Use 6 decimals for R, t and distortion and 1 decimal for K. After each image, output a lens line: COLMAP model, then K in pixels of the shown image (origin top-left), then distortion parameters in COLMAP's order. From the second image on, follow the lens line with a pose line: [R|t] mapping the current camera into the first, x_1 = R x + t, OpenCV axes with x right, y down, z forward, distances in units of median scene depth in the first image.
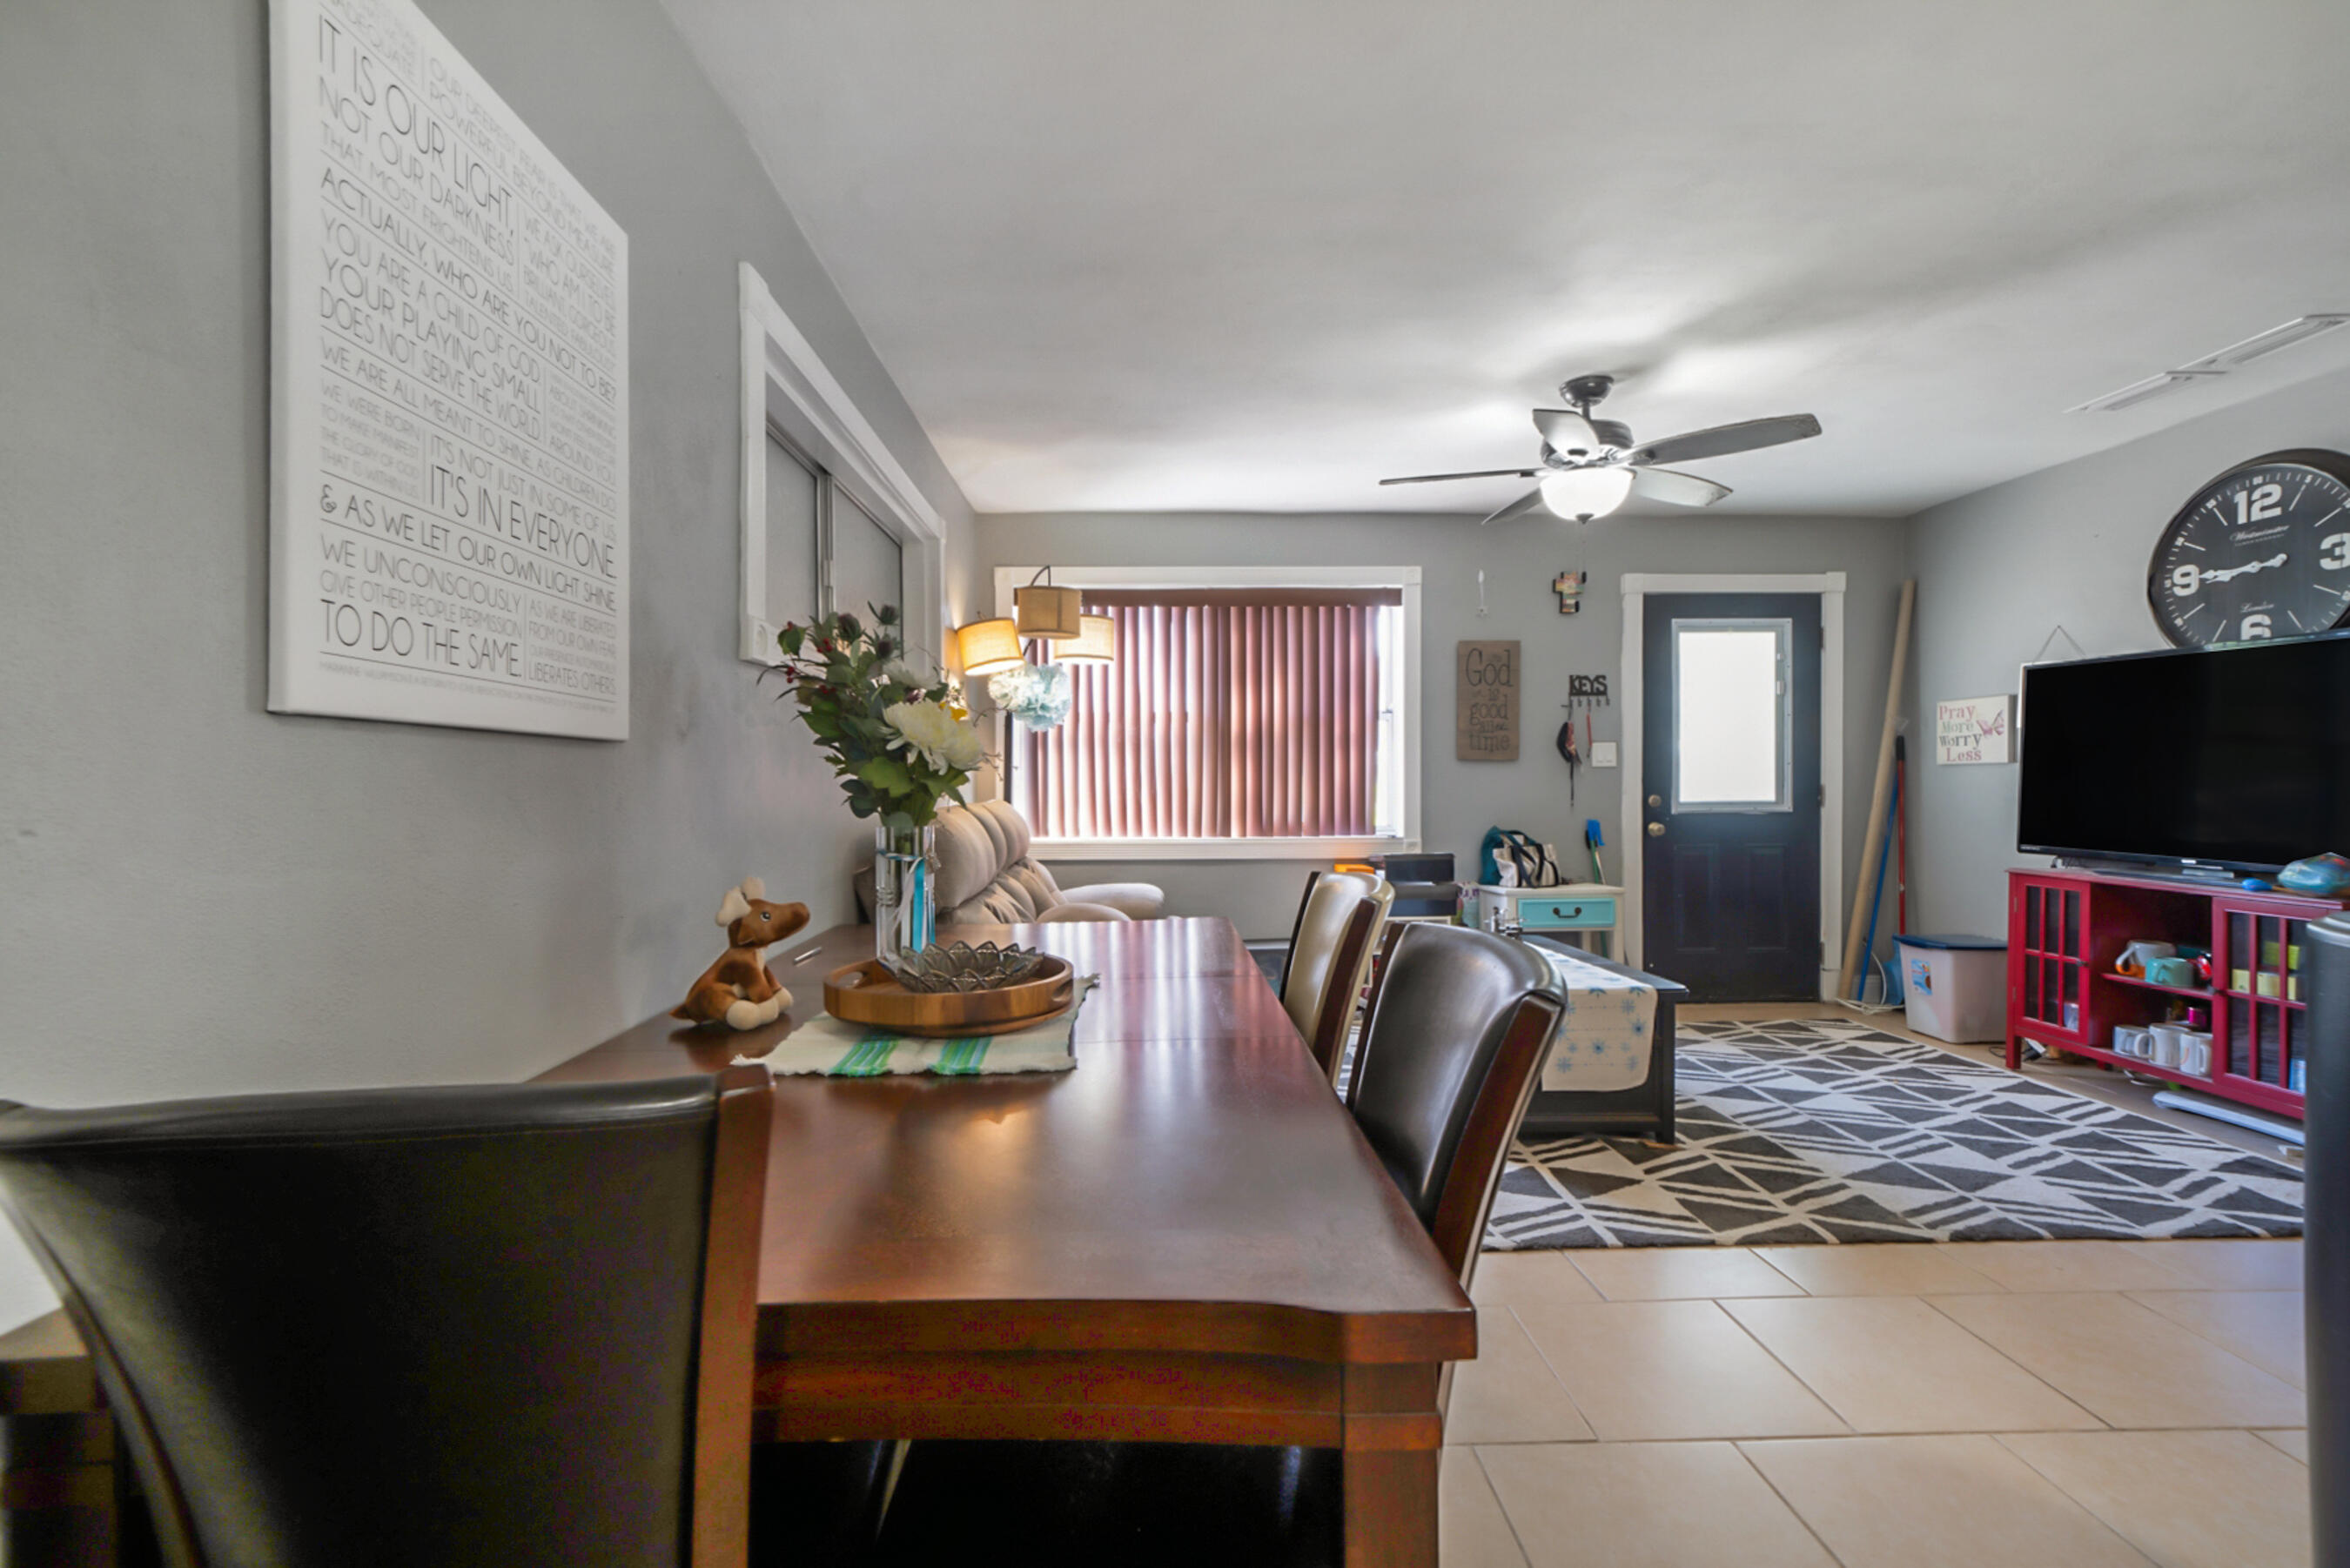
lens RADIAL K [[992.2, 0, 1170.5], [0, 992.2, 783.9], [0, 0, 1]] dist [0.001508, -0.000143]
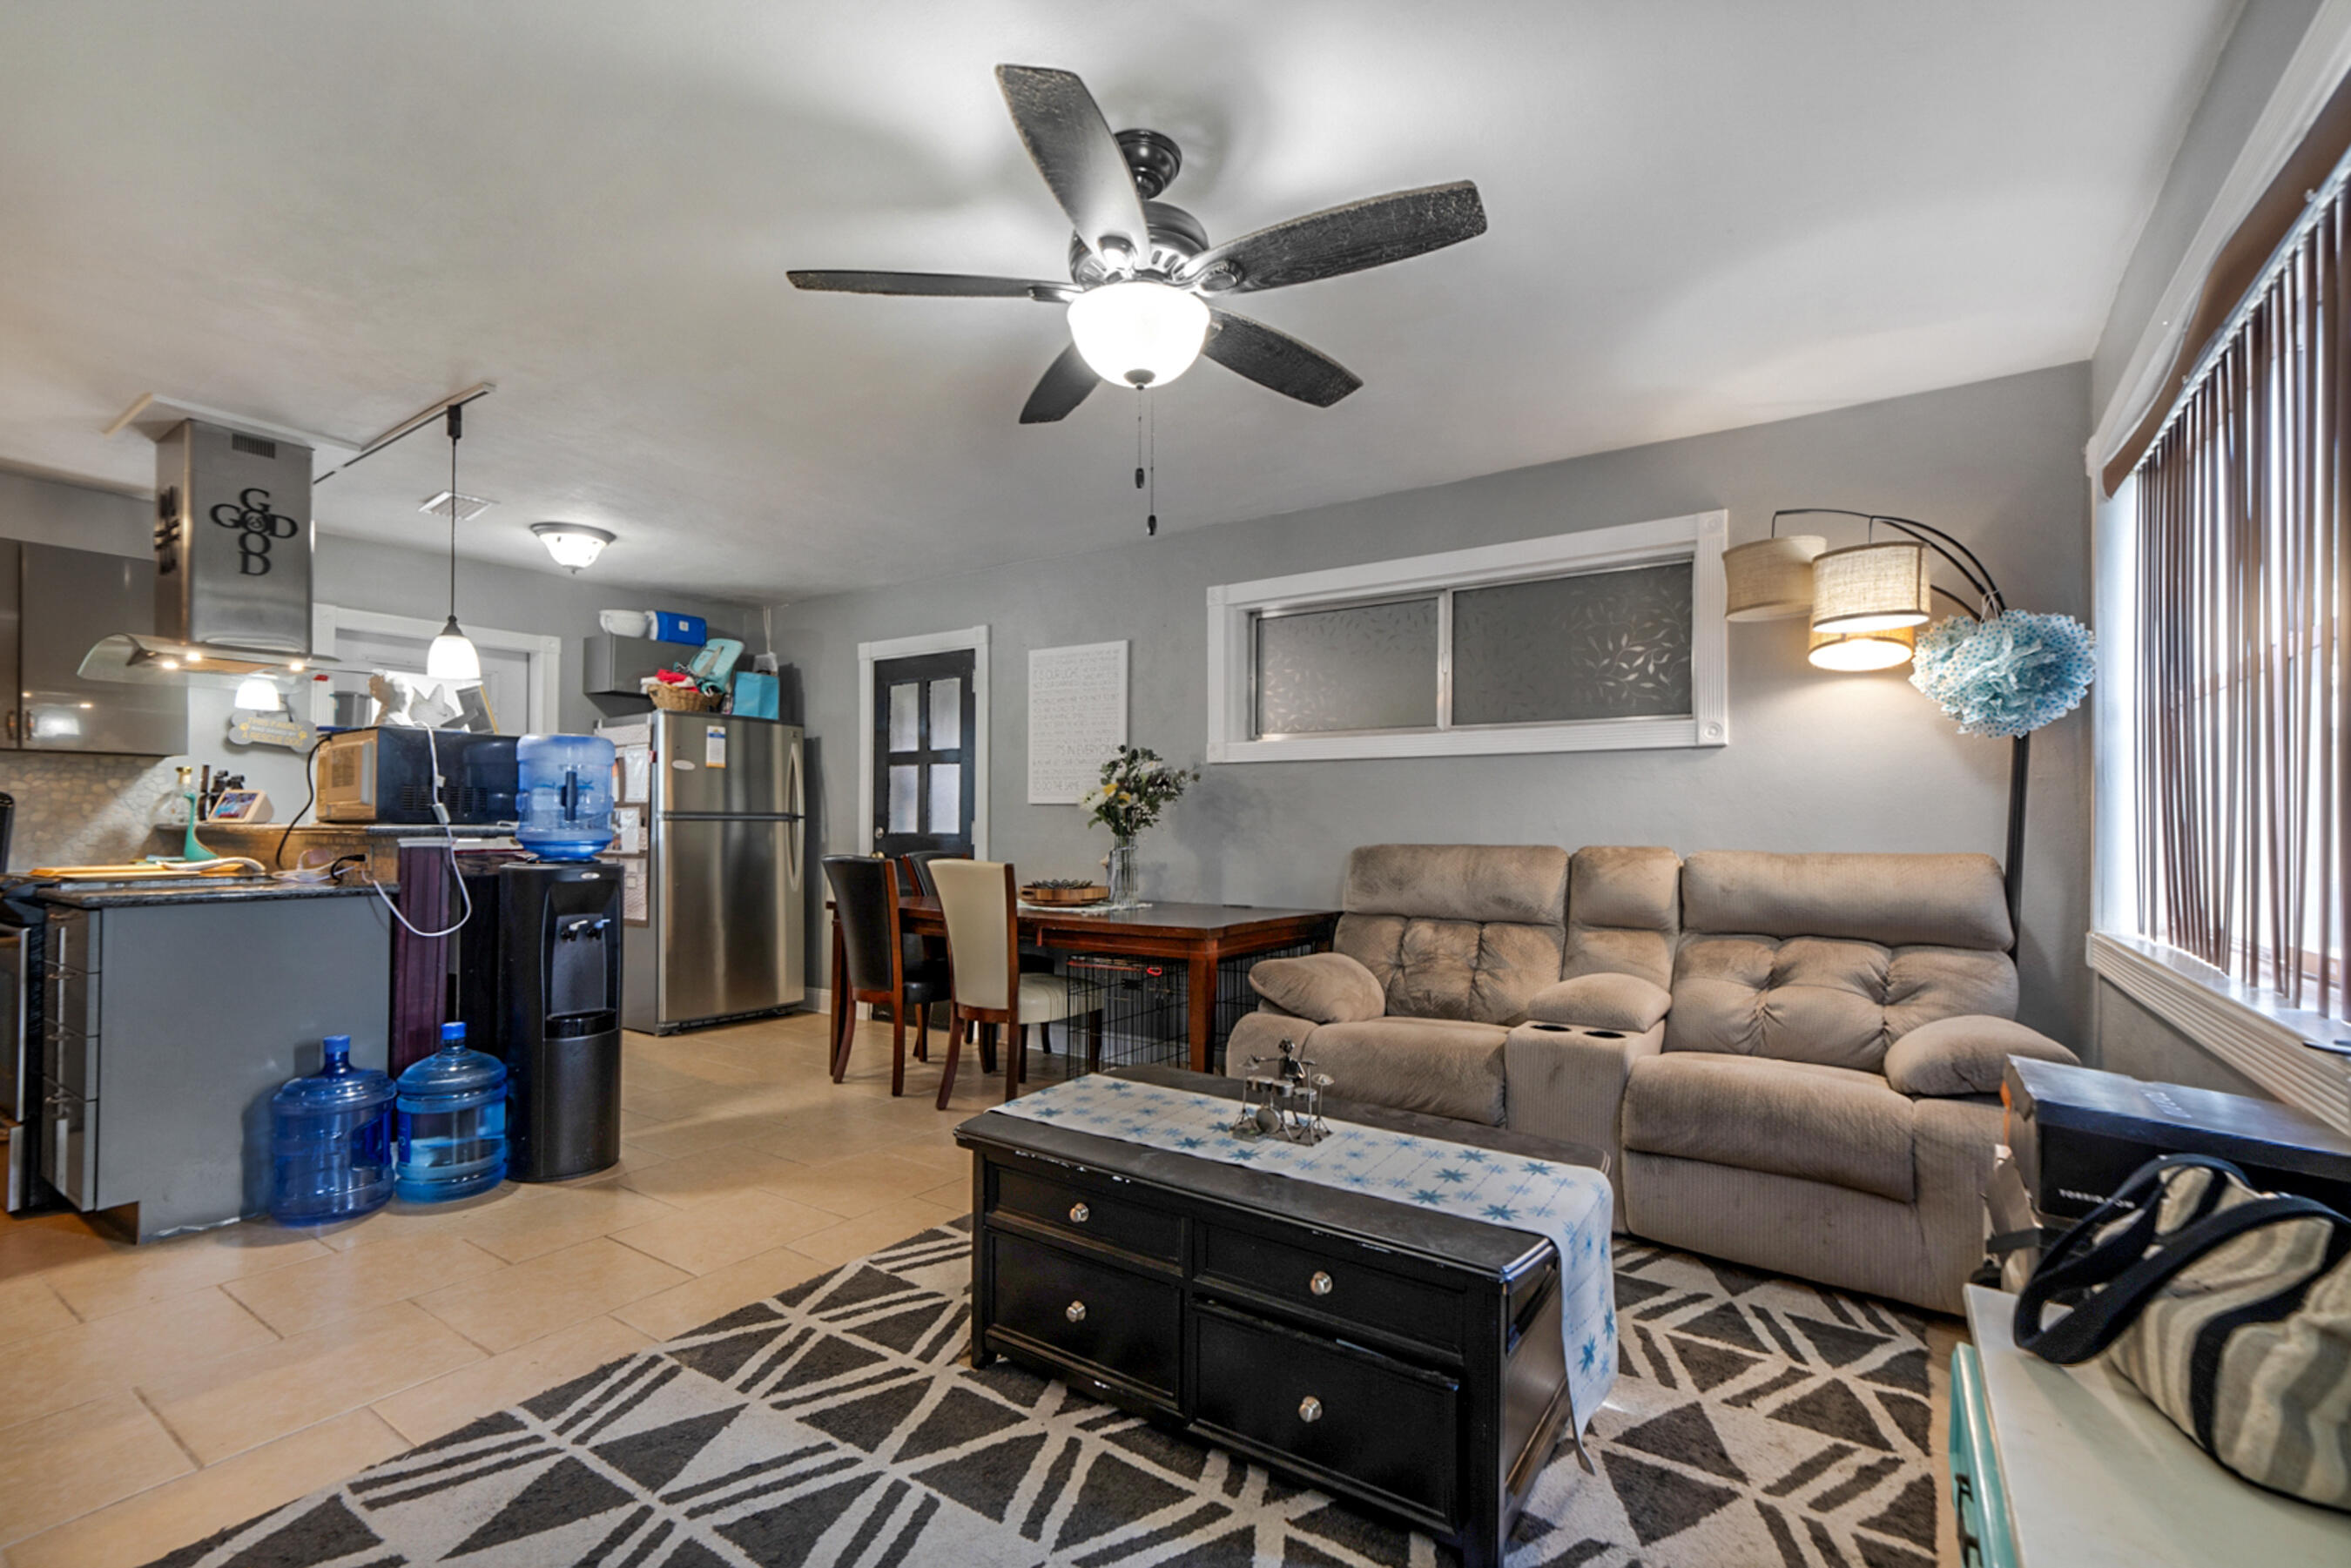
lens RADIAL K [[1036.4, 0, 1172.3], [0, 1036.4, 813.7], [0, 0, 1]] dist [0.004888, 0.000754]
pose [[-0.585786, -0.004006, -0.810456, 0.687251], [-0.005623, 0.999984, -0.000879, -0.004689], [0.810446, 0.004042, -0.585799, 1.047521]]
